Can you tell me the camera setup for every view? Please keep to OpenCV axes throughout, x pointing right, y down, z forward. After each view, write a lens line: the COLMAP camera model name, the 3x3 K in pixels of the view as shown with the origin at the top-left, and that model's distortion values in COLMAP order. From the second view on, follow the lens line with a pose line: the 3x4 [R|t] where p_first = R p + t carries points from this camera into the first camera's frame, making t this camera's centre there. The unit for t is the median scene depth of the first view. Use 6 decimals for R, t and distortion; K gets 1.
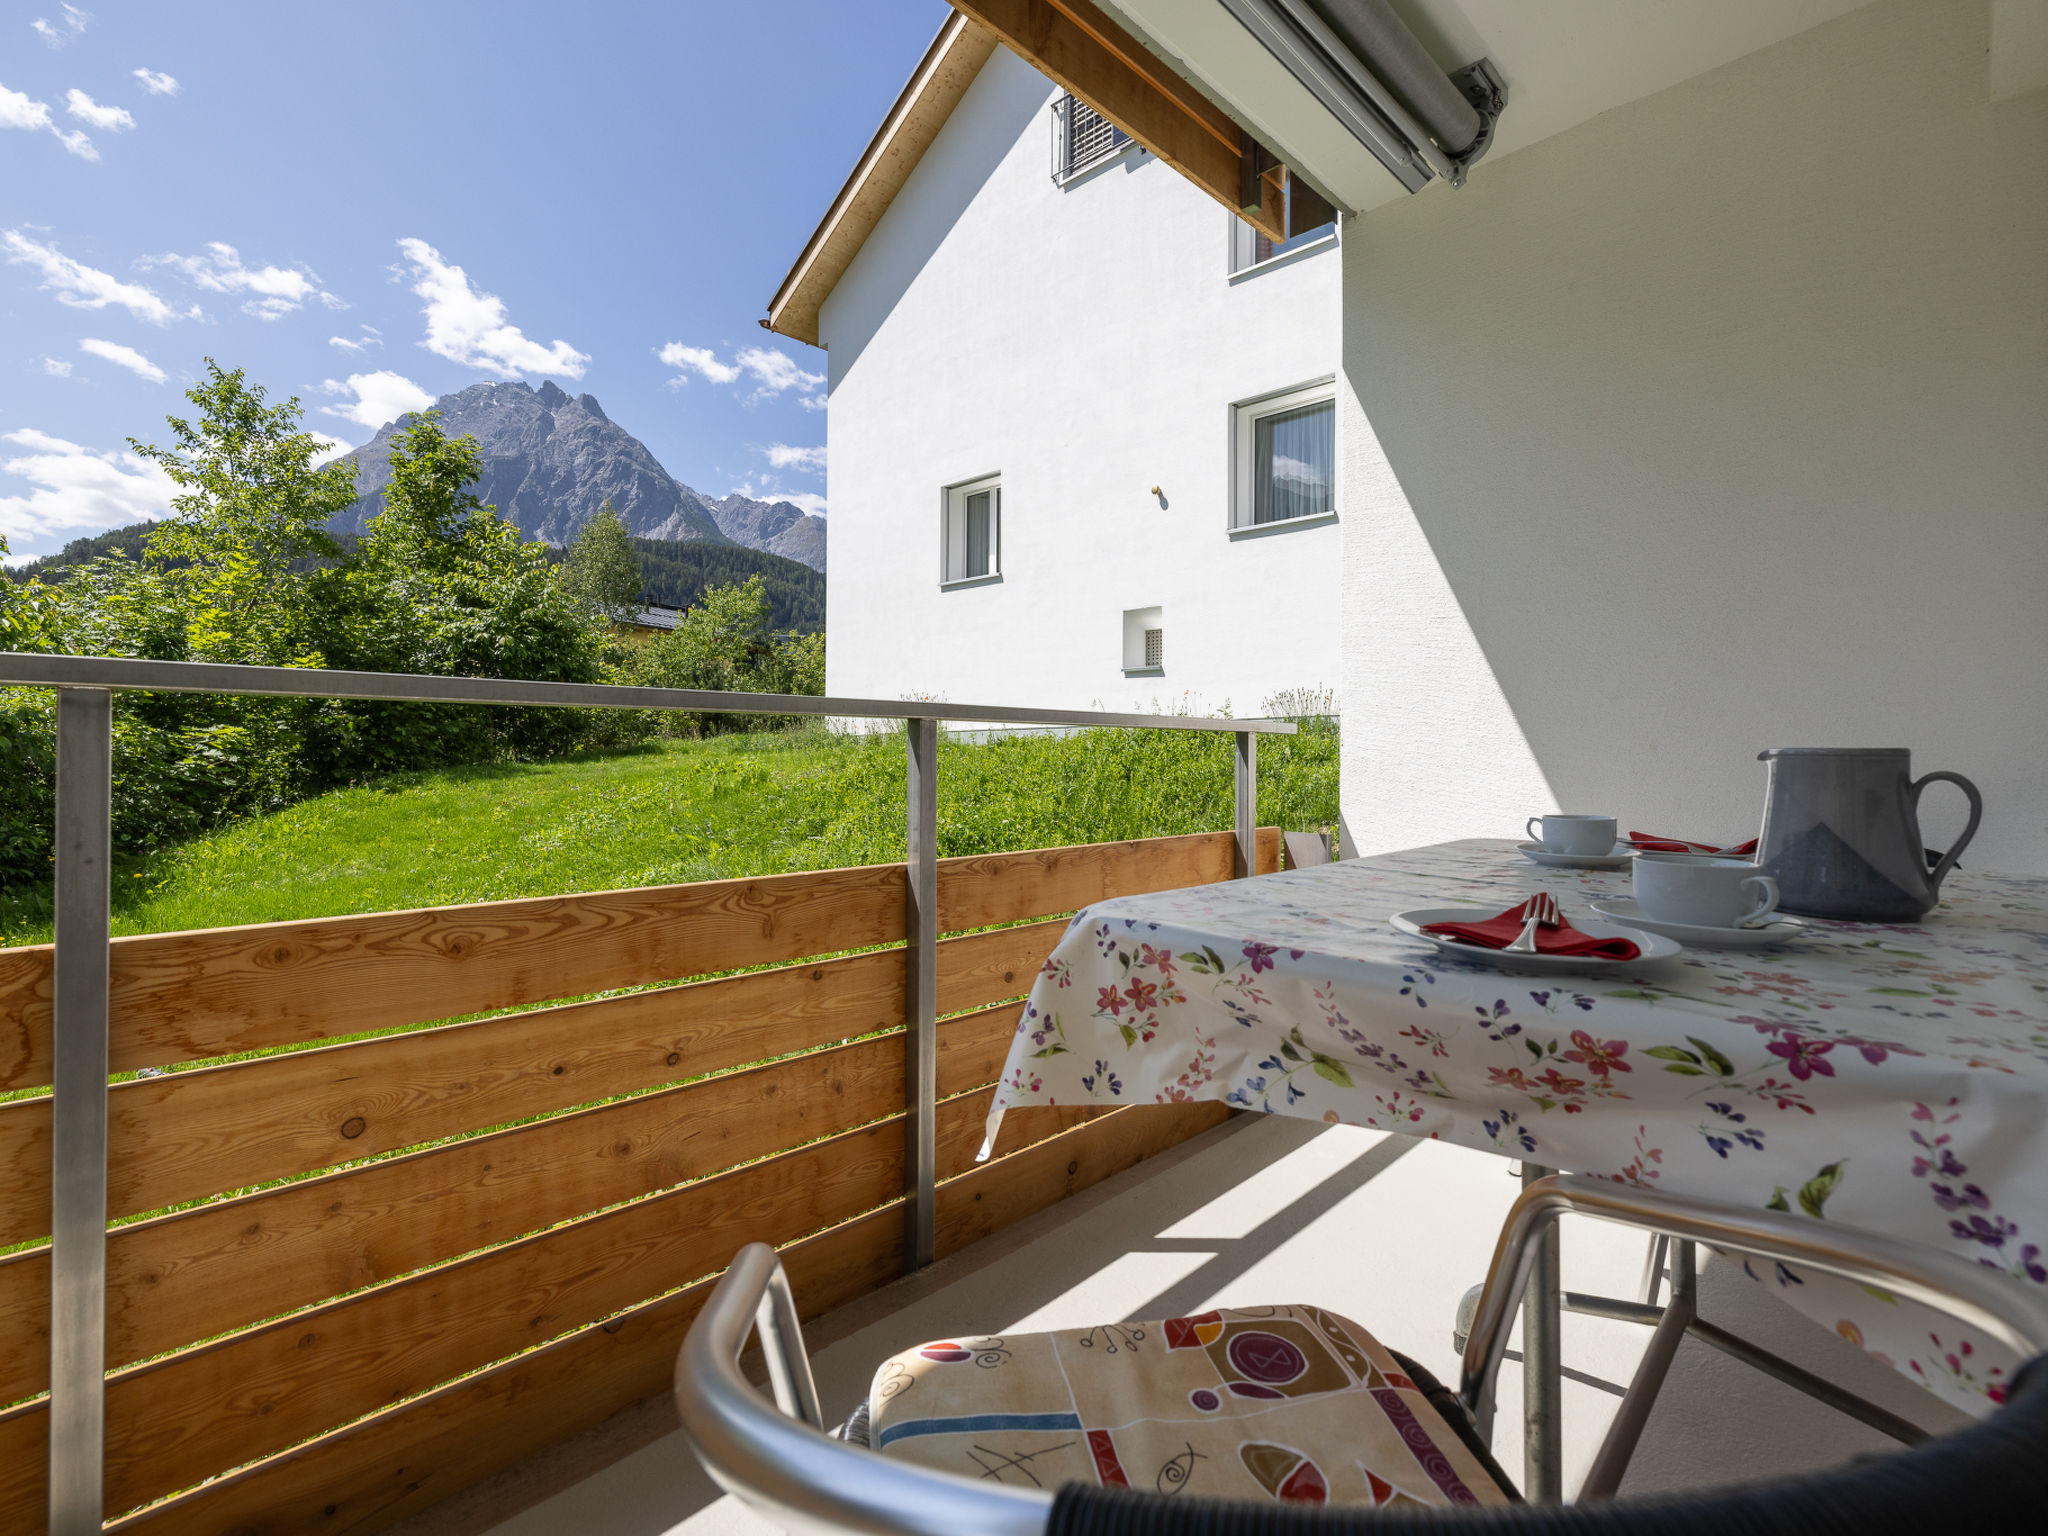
lens RADIAL K [[912.3, 0, 1026.3], [0, 912.3, 773.8], [0, 0, 1]] dist [-0.004236, 0.001372]
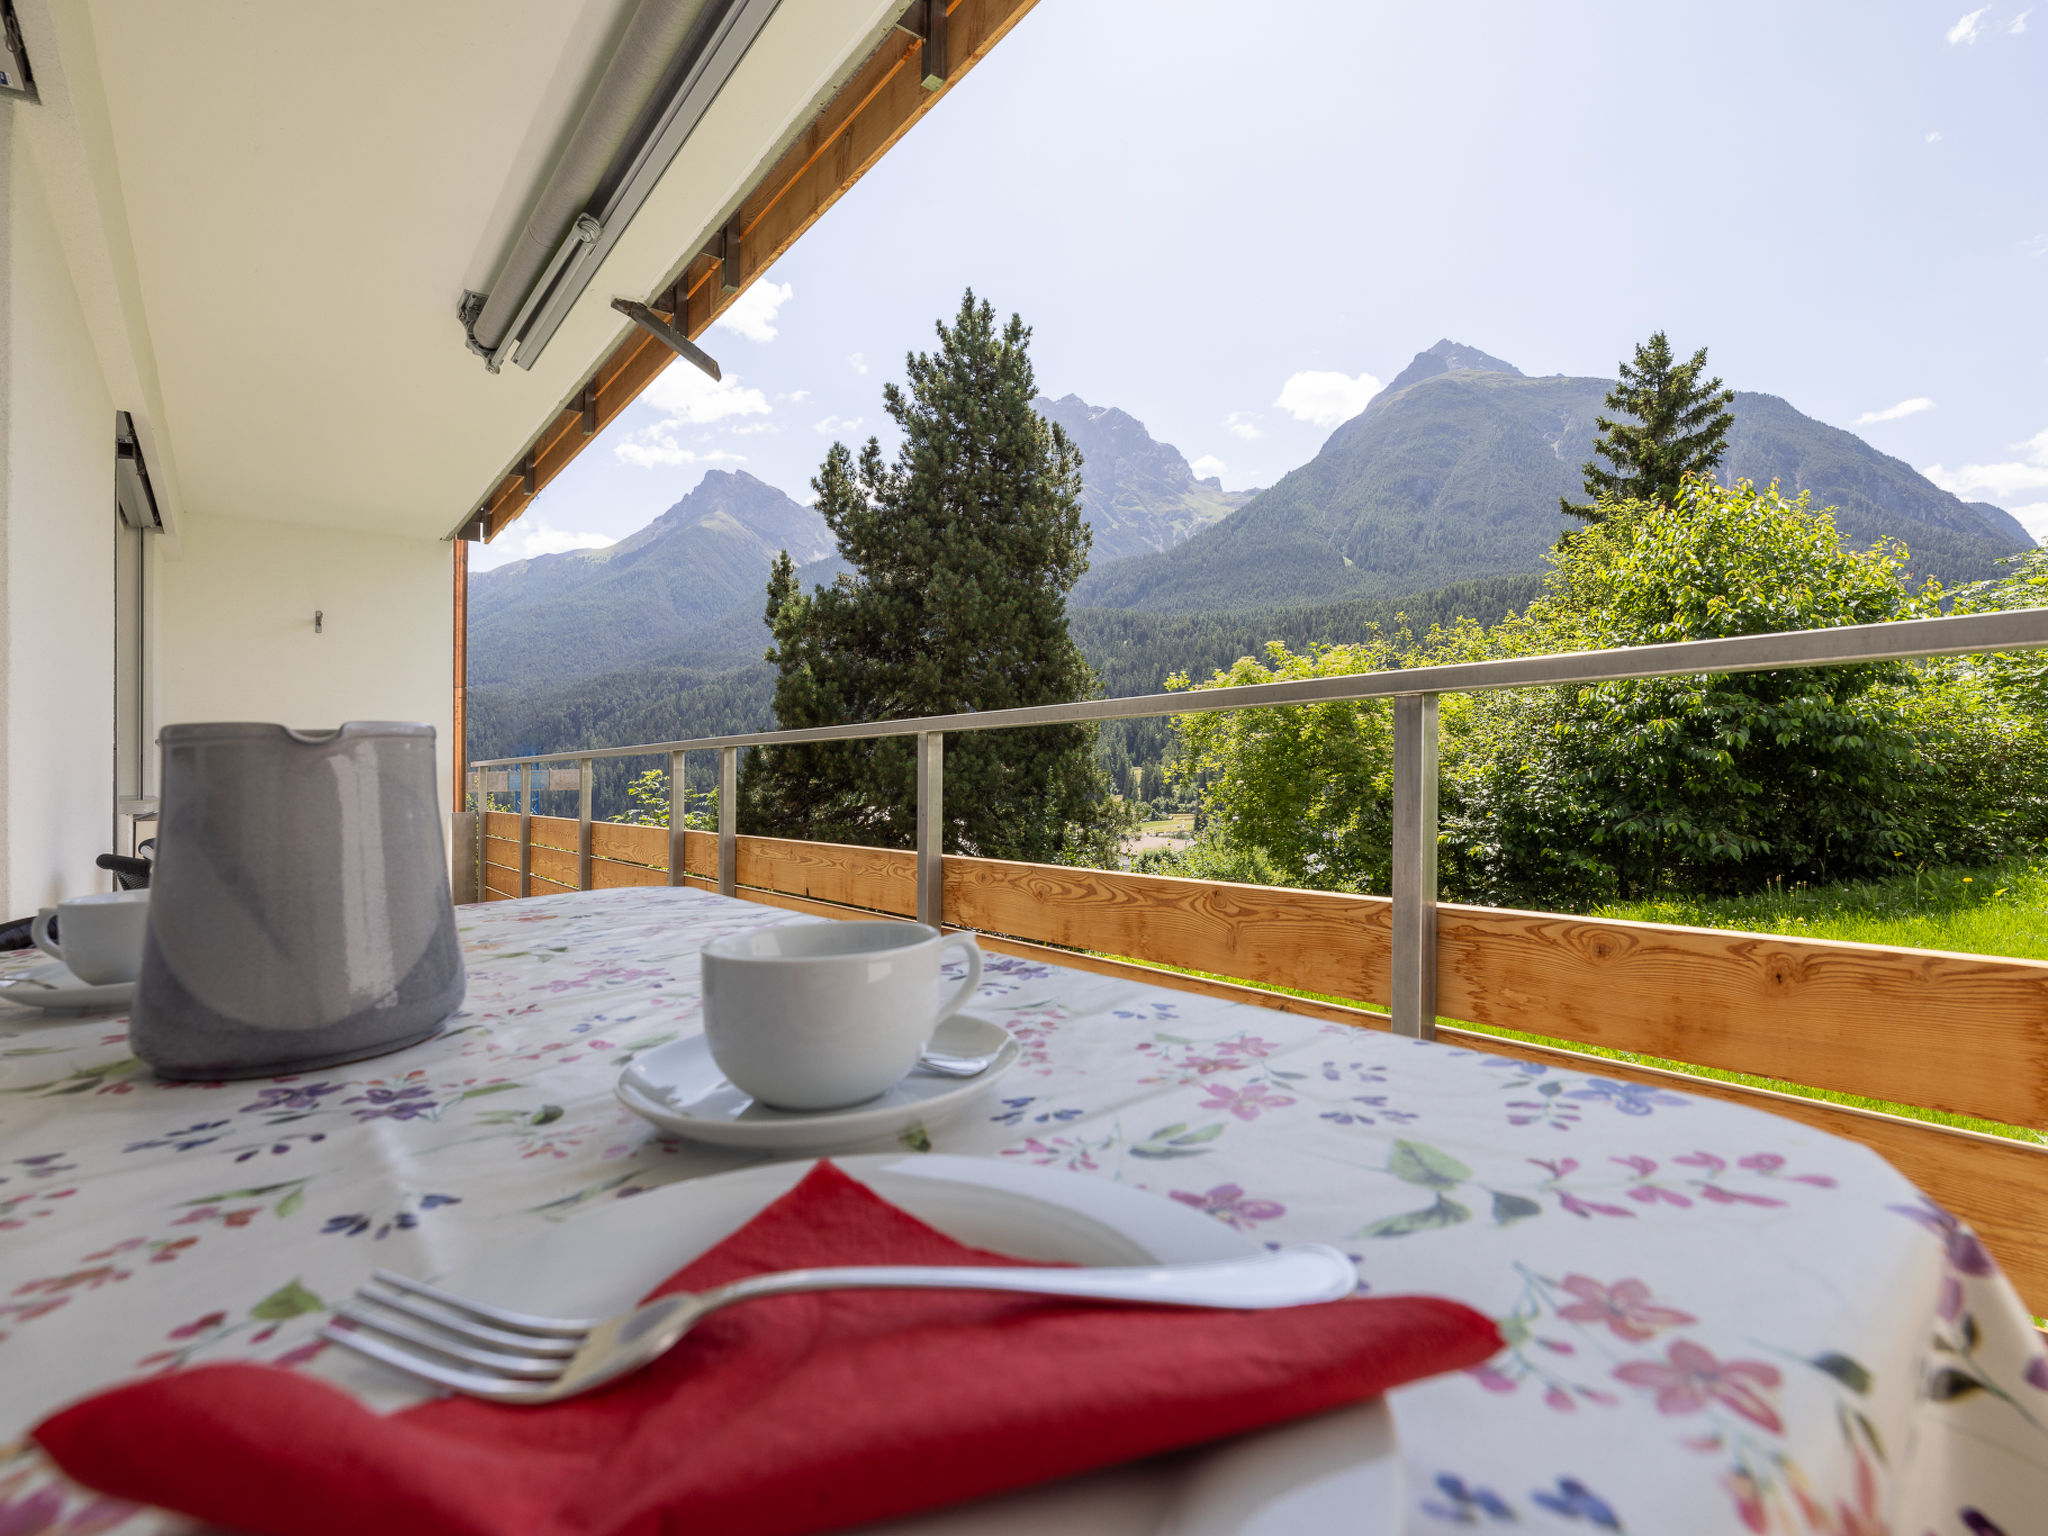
lens RADIAL K [[979.8, 0, 1046.3], [0, 979.8, 774.1], [0, 0, 1]] dist [-0.004681, 0.002942]
pose [[-0.074560, 0.003217, -0.997211, 0.694198], [0.000108, 0.999995, 0.003217, -0.002939], [0.997217, 0.000132, -0.074560, 0.844610]]
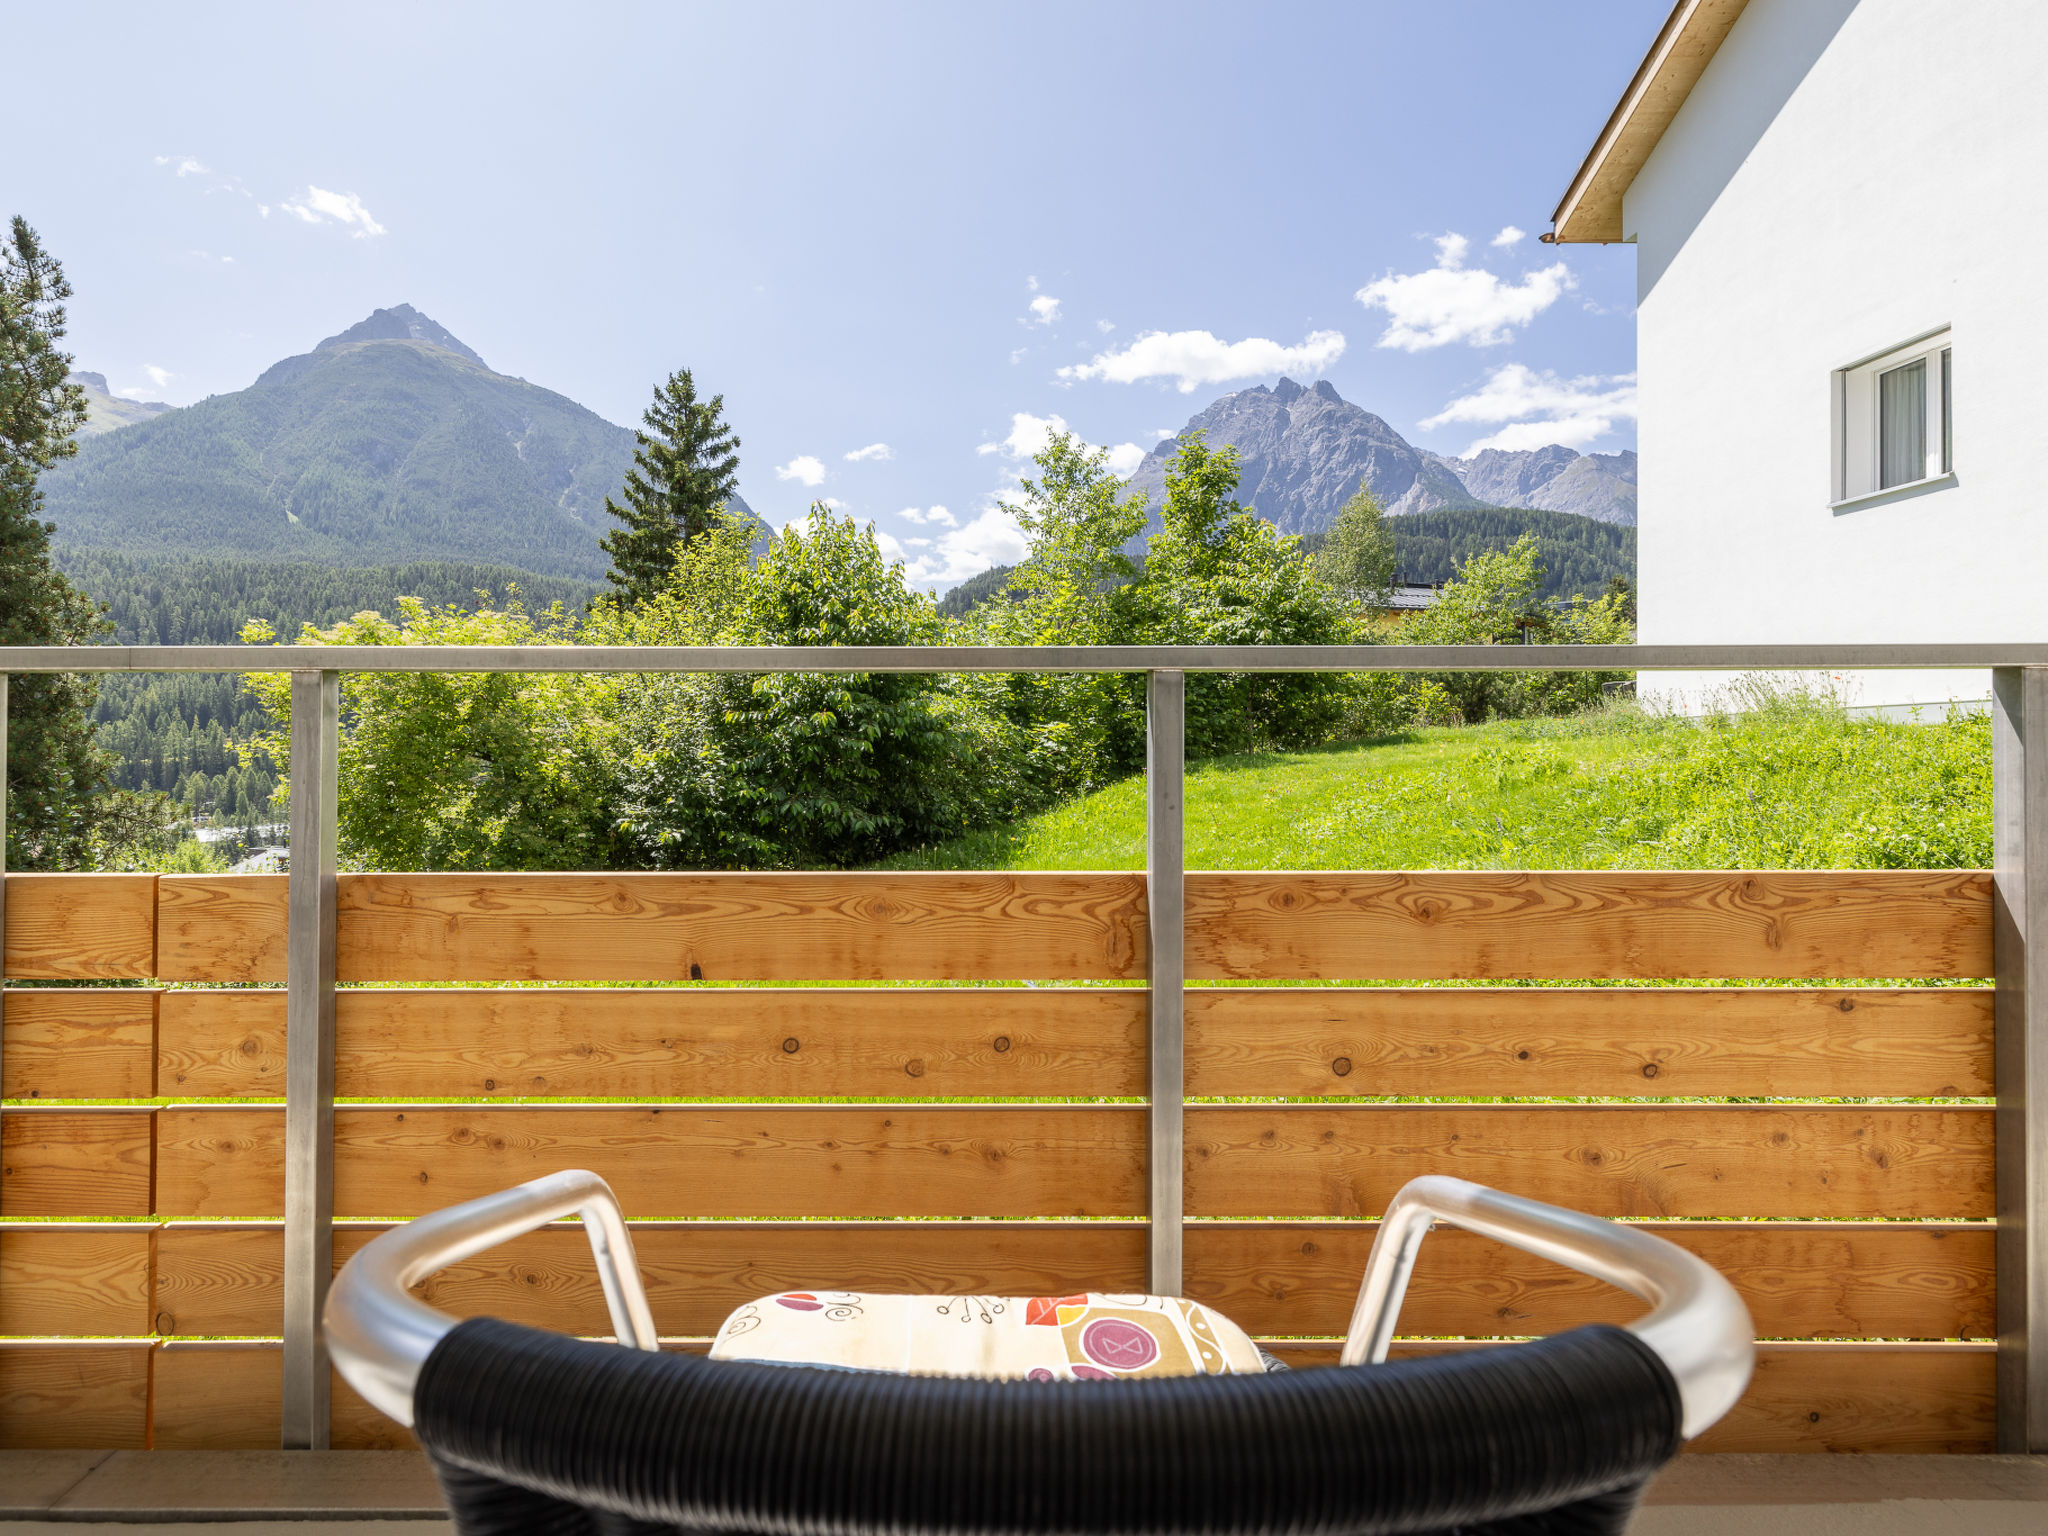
lens RADIAL K [[979.8, 0, 992.7], [0, 979.8, 756.1], [0, 0, 1]] dist [-0.004681, 0.002942]
pose [[0.718079, 0.003780, -0.695952, -0.165175], [-0.011860, 0.999907, -0.006806, 0.023268], [0.695861, 0.013141, 0.718056, -0.095827]]
